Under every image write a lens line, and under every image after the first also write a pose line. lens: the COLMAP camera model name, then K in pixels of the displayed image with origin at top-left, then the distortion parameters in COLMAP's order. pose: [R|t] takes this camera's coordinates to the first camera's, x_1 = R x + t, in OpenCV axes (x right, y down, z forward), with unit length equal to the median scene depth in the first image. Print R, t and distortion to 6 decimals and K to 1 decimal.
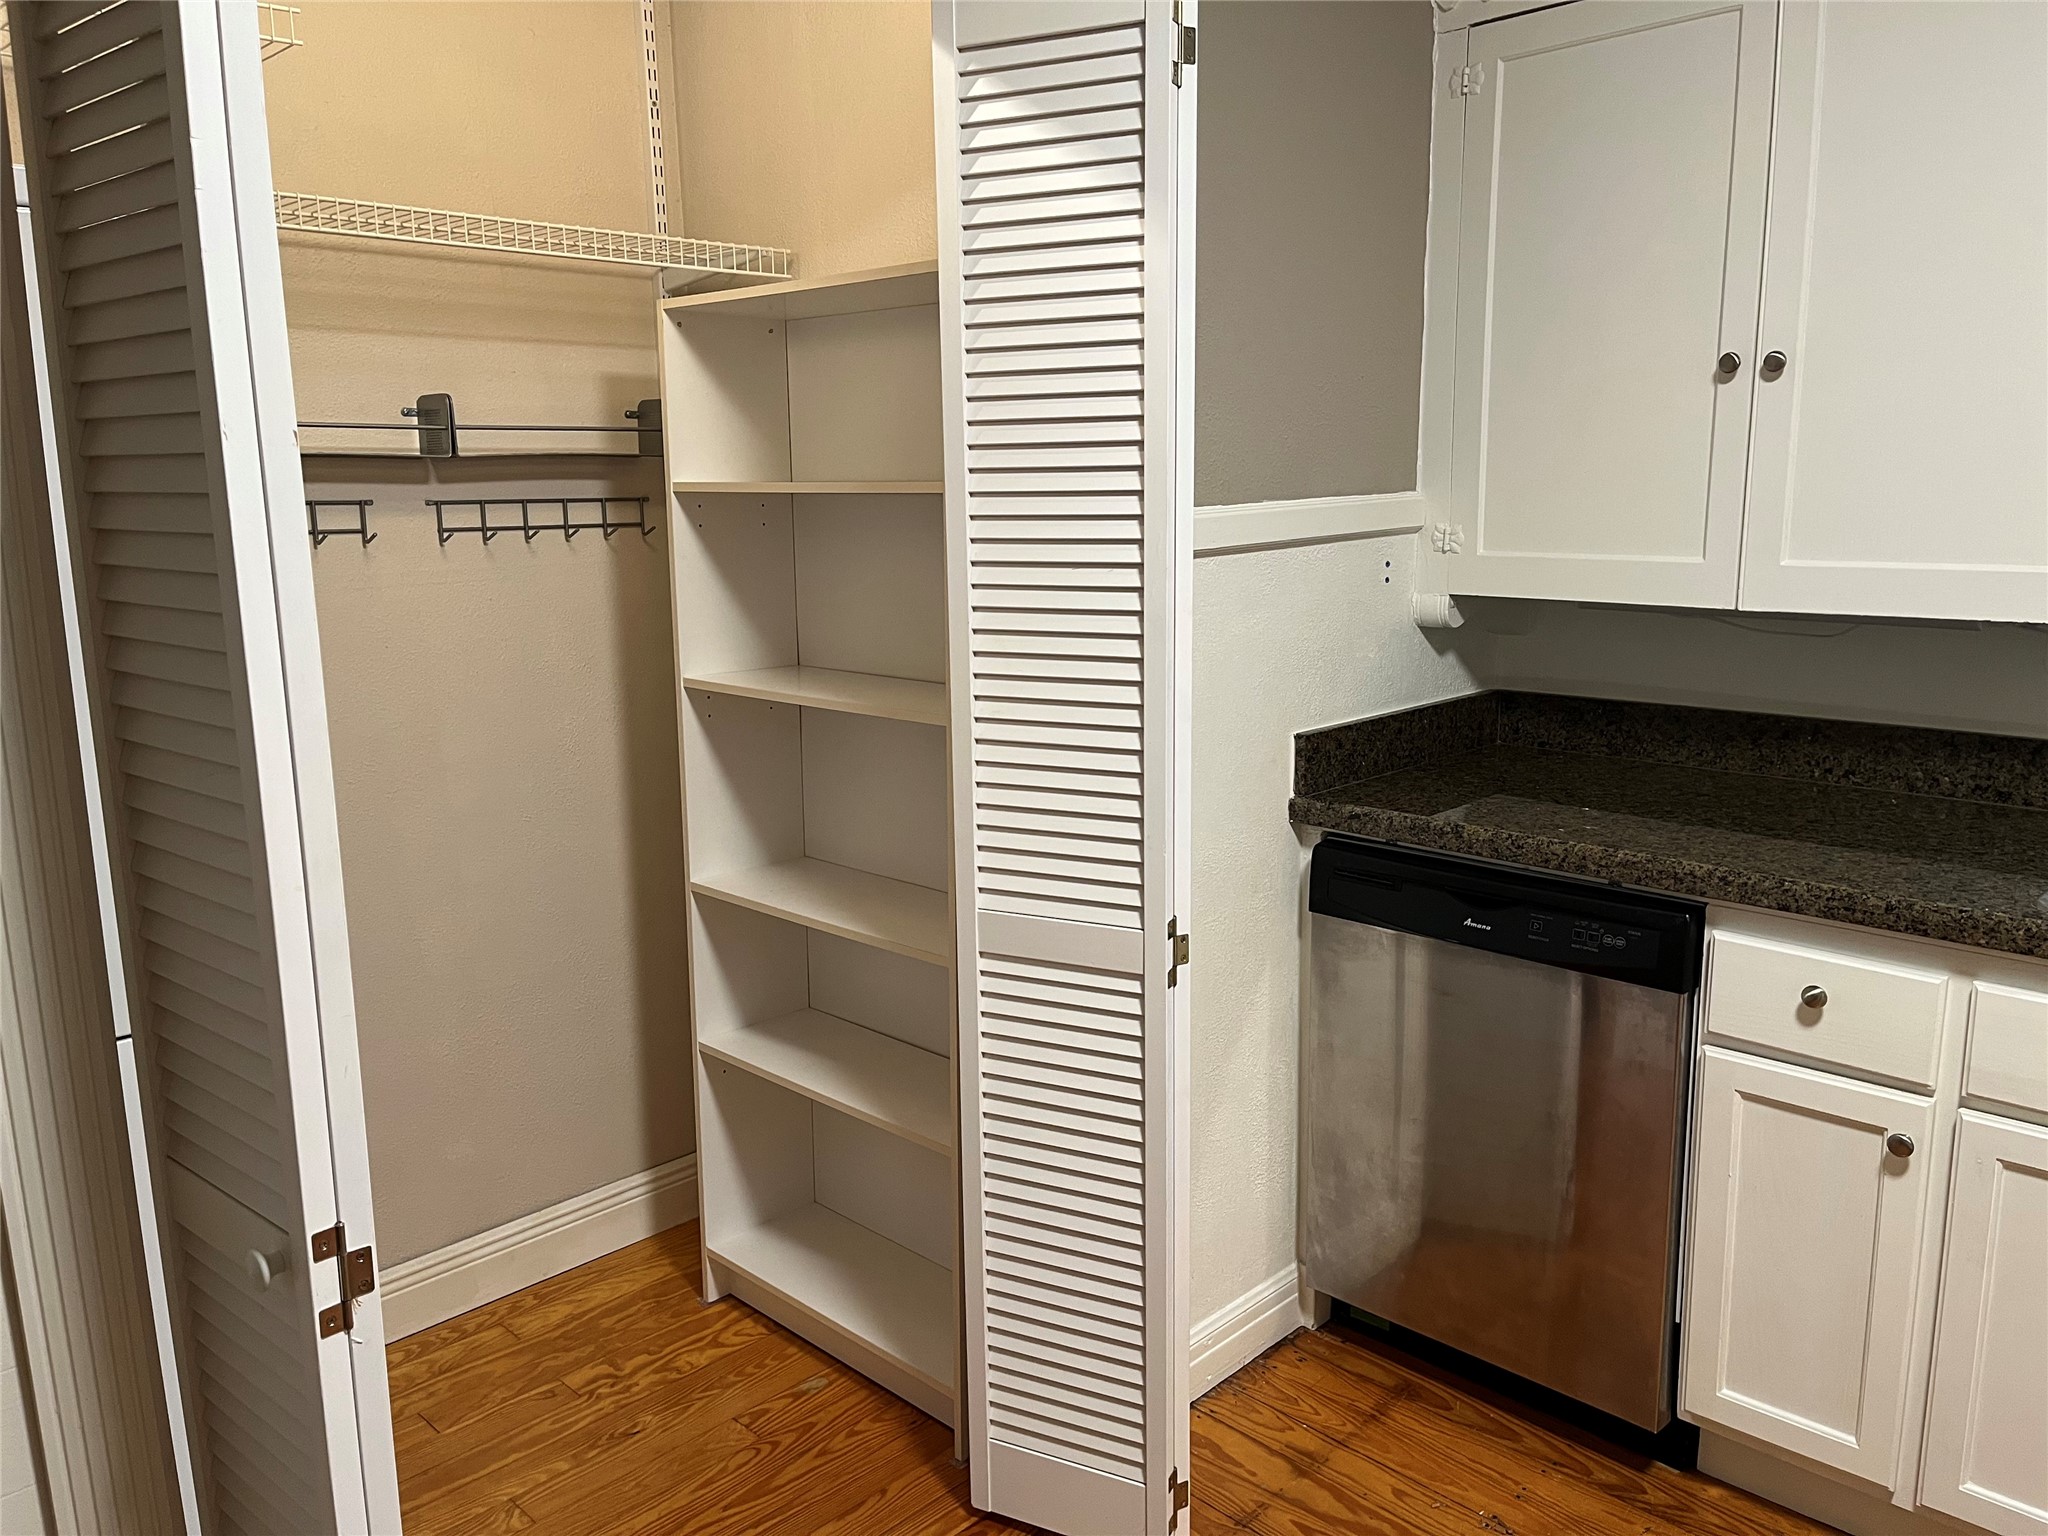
lens RADIAL K [[1536.6, 0, 1024.0], [0, 1536.6, 768.0], [0, 0, 1]] dist [0.059462, -0.075237]
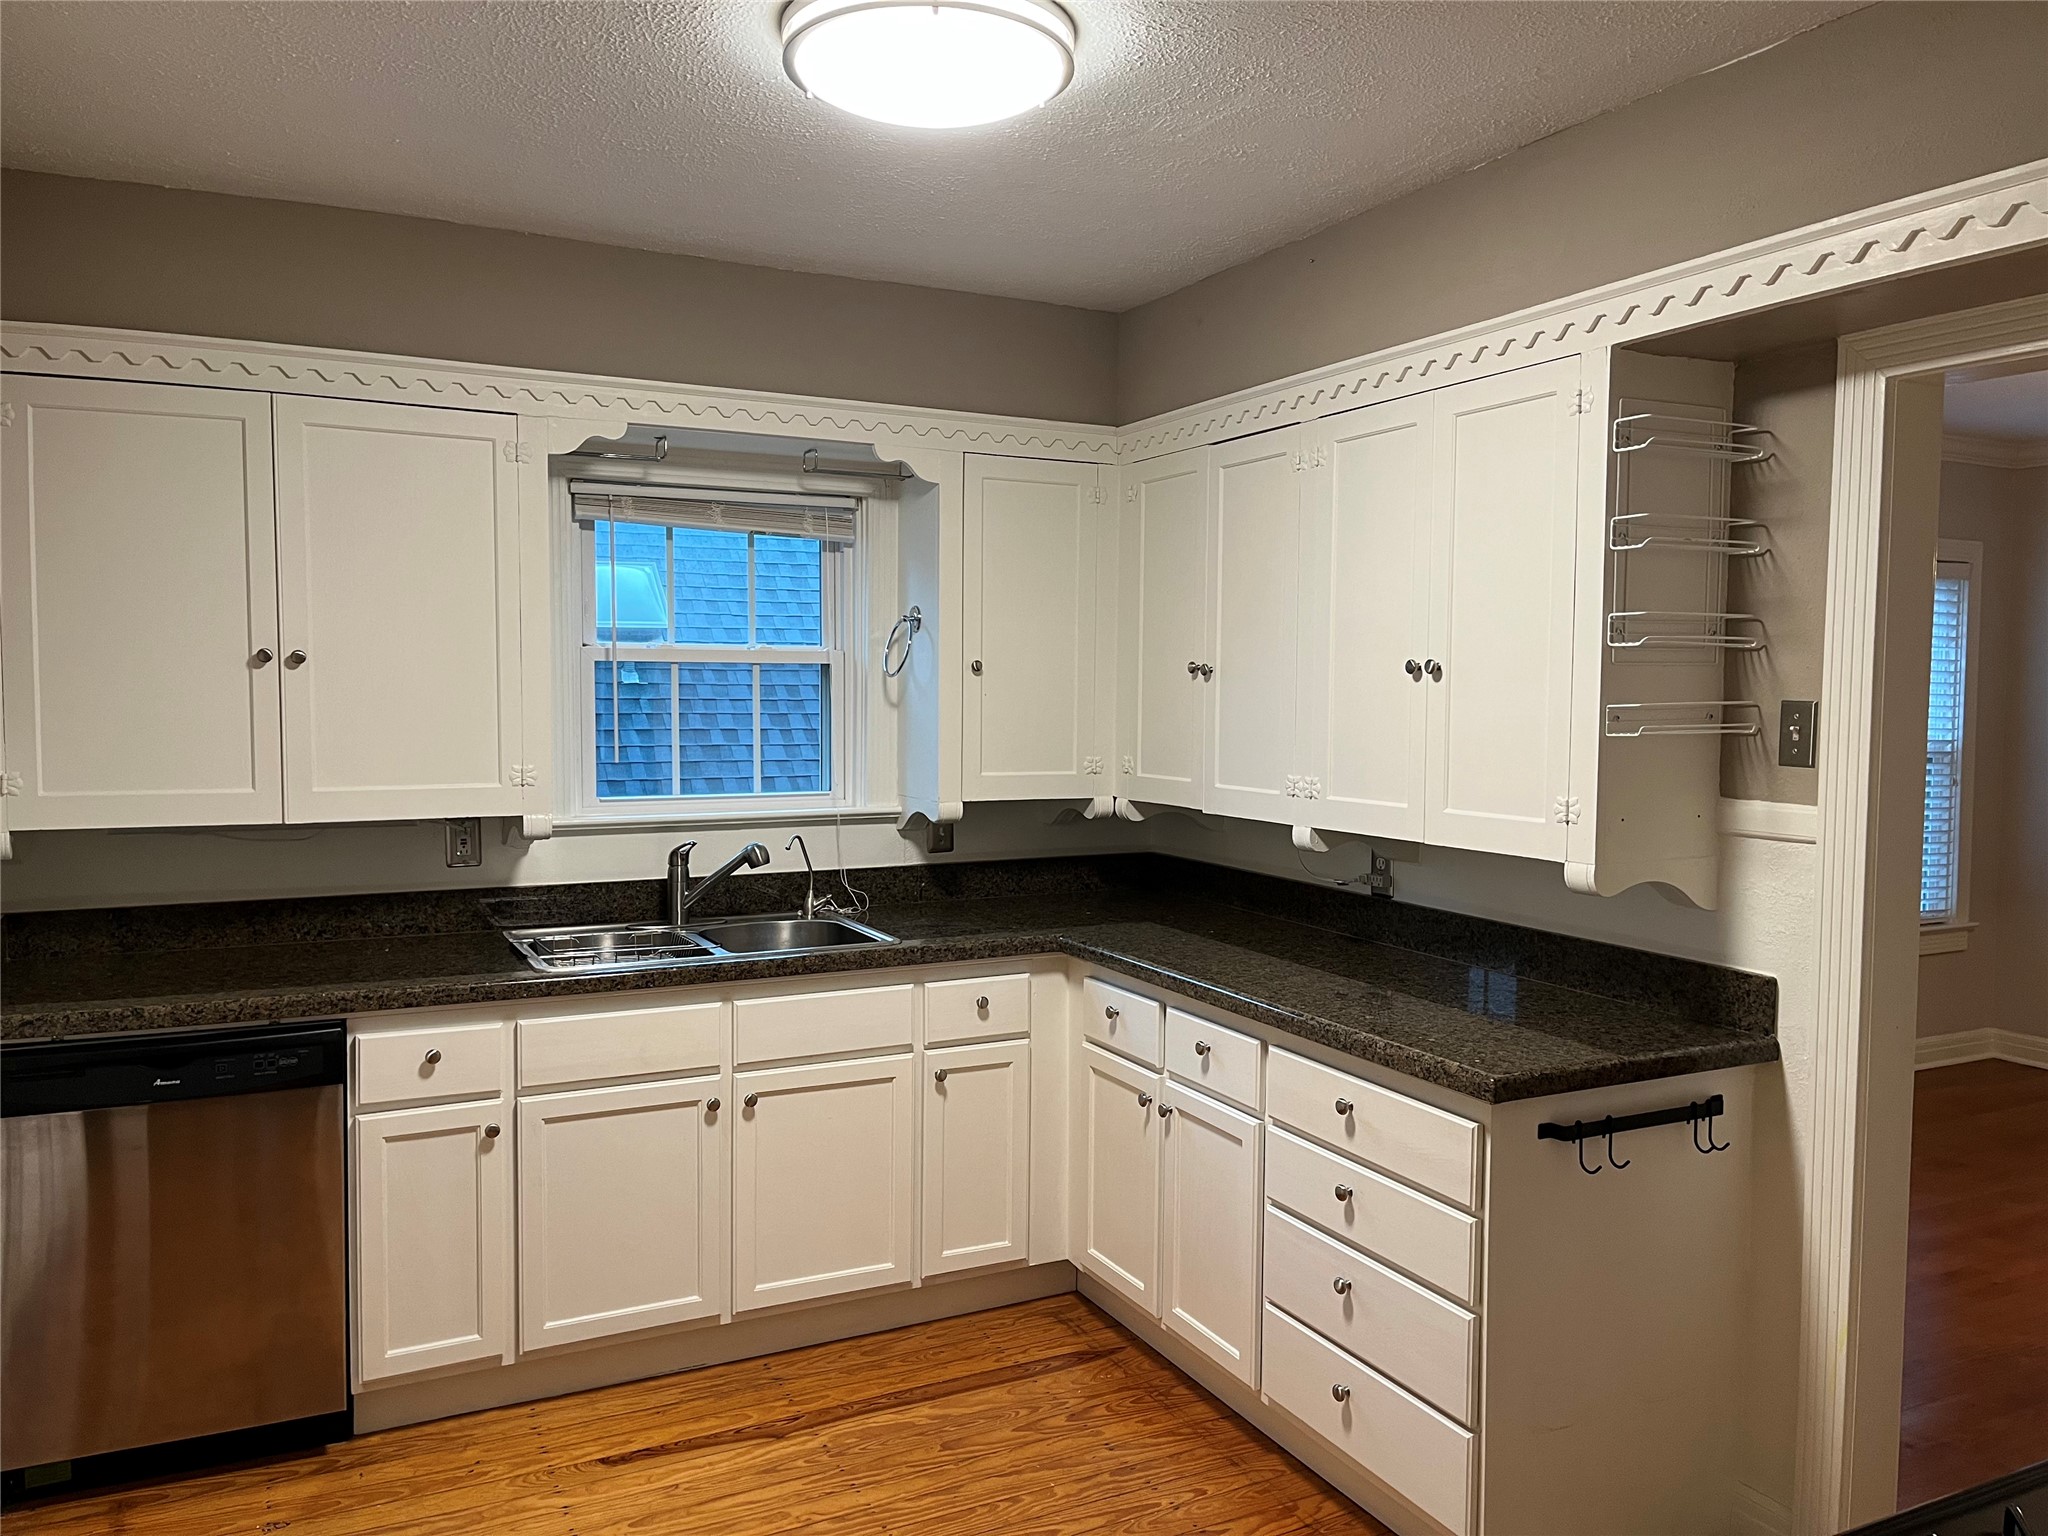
lens RADIAL K [[1536.6, 0, 1024.0], [0, 1536.6, 768.0], [0, 0, 1]] dist [0.059462, -0.075237]
pose [[0.325613, -0.034068, 0.944889, -0.686753], [0.167344, 0.985650, -0.022130, -0.006783], [-0.930576, 0.165327, 0.326642, -0.115752]]
